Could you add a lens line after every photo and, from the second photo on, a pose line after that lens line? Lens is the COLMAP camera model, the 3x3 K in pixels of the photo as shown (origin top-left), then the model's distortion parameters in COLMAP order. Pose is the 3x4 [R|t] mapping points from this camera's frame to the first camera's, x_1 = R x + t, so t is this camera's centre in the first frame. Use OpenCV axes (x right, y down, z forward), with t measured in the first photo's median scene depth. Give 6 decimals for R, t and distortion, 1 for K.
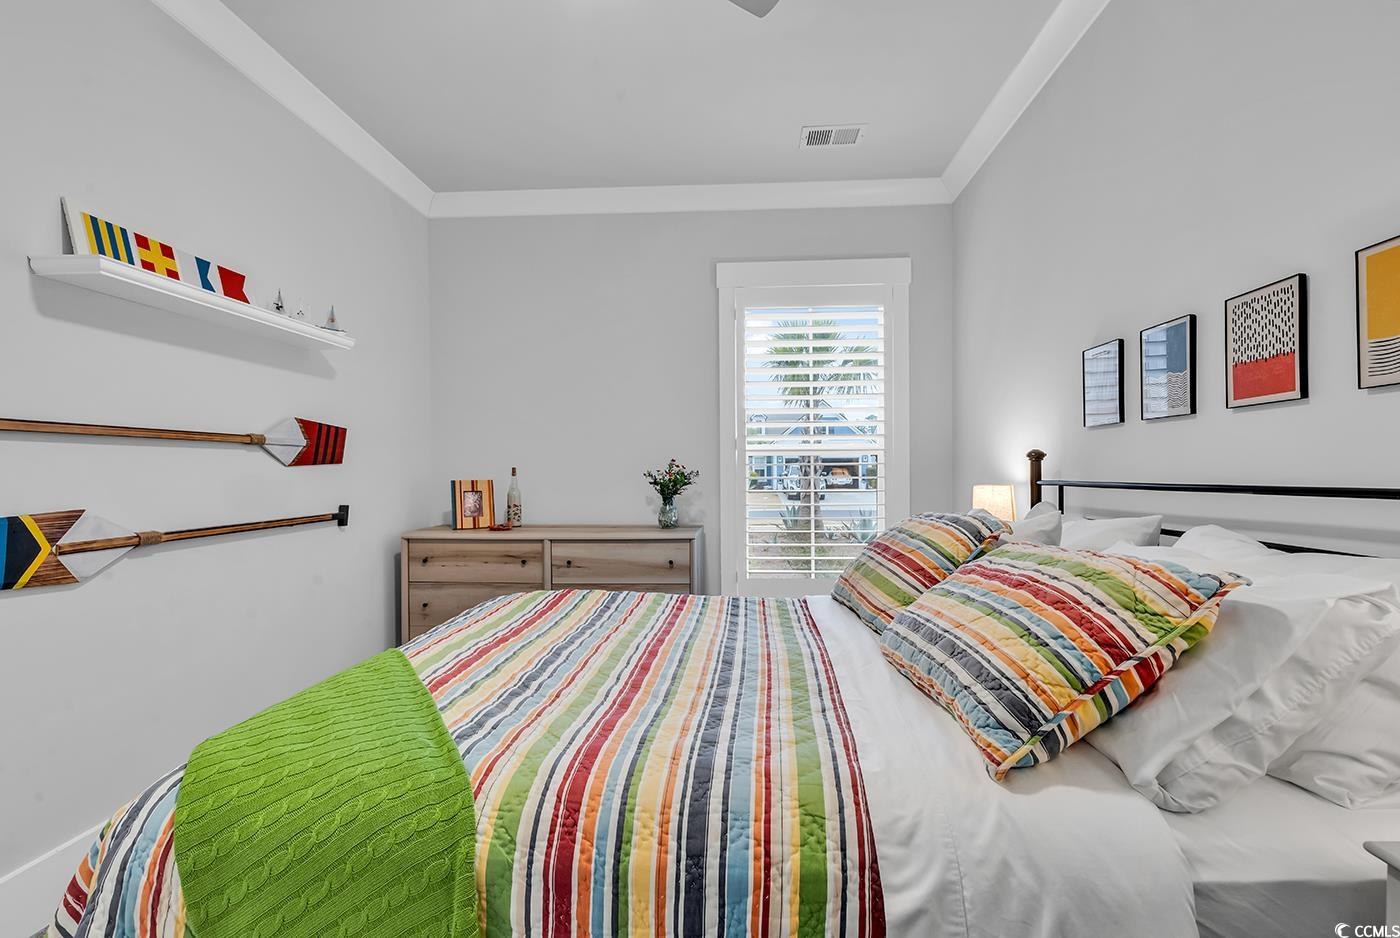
lens RADIAL K [[628.1, 0, 707.5], [0, 628.1, 474.1], [0, 0, 1]] dist [0.002922, 0.001273]
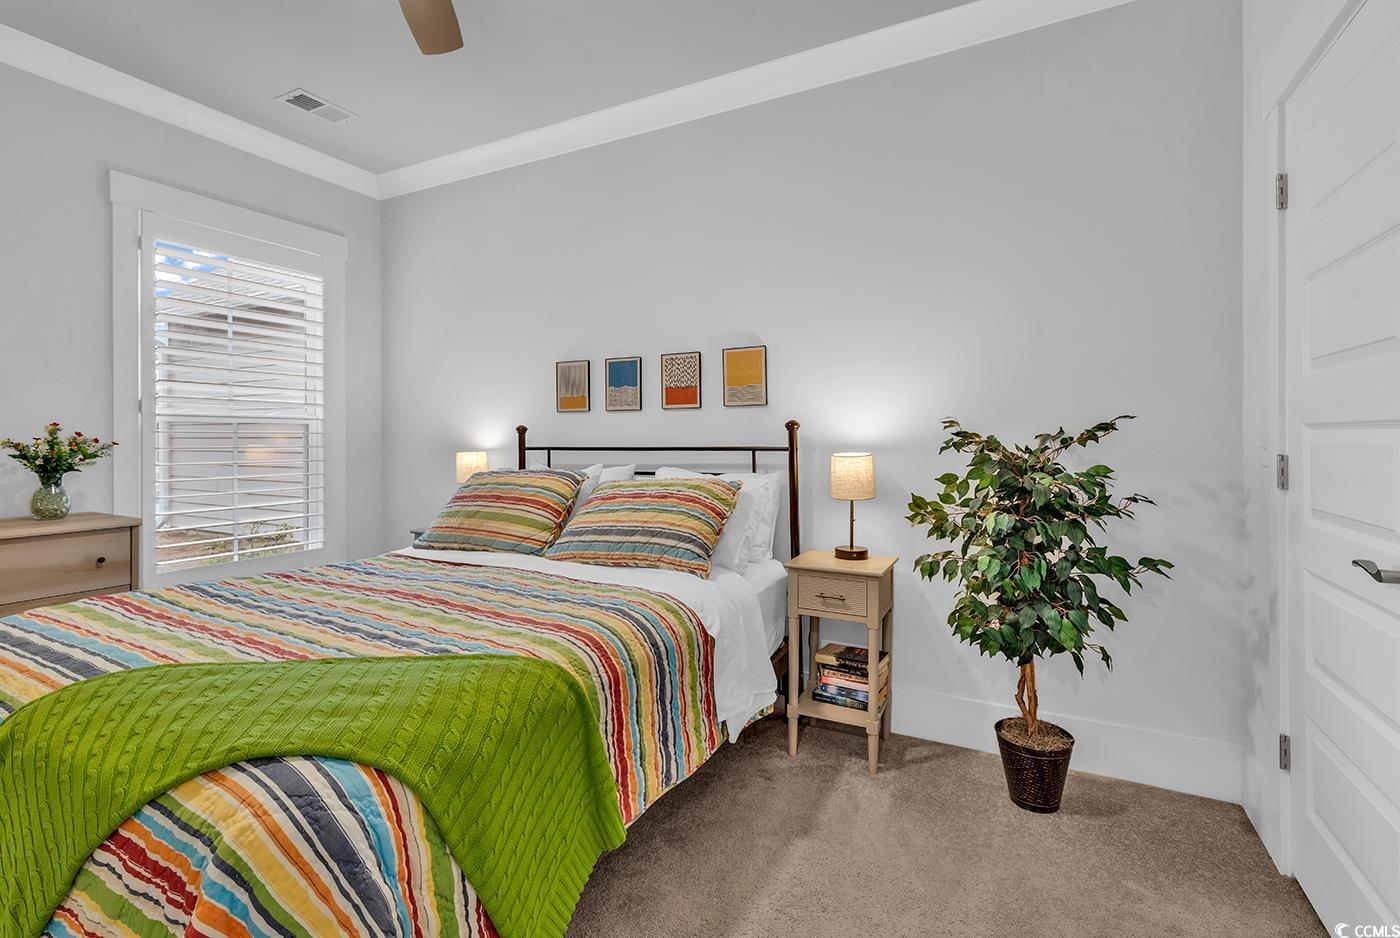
lens RADIAL K [[628.1, 0, 701.8], [0, 628.1, 437.0], [0, 0, 1]] dist [0.002922, 0.001273]
pose [[0.422832, 0.008509, 0.906168, -0.829824], [0.003963, 0.999929, -0.011239, 0.007026], [-0.906199, 0.008343, 0.422768, 0.041421]]
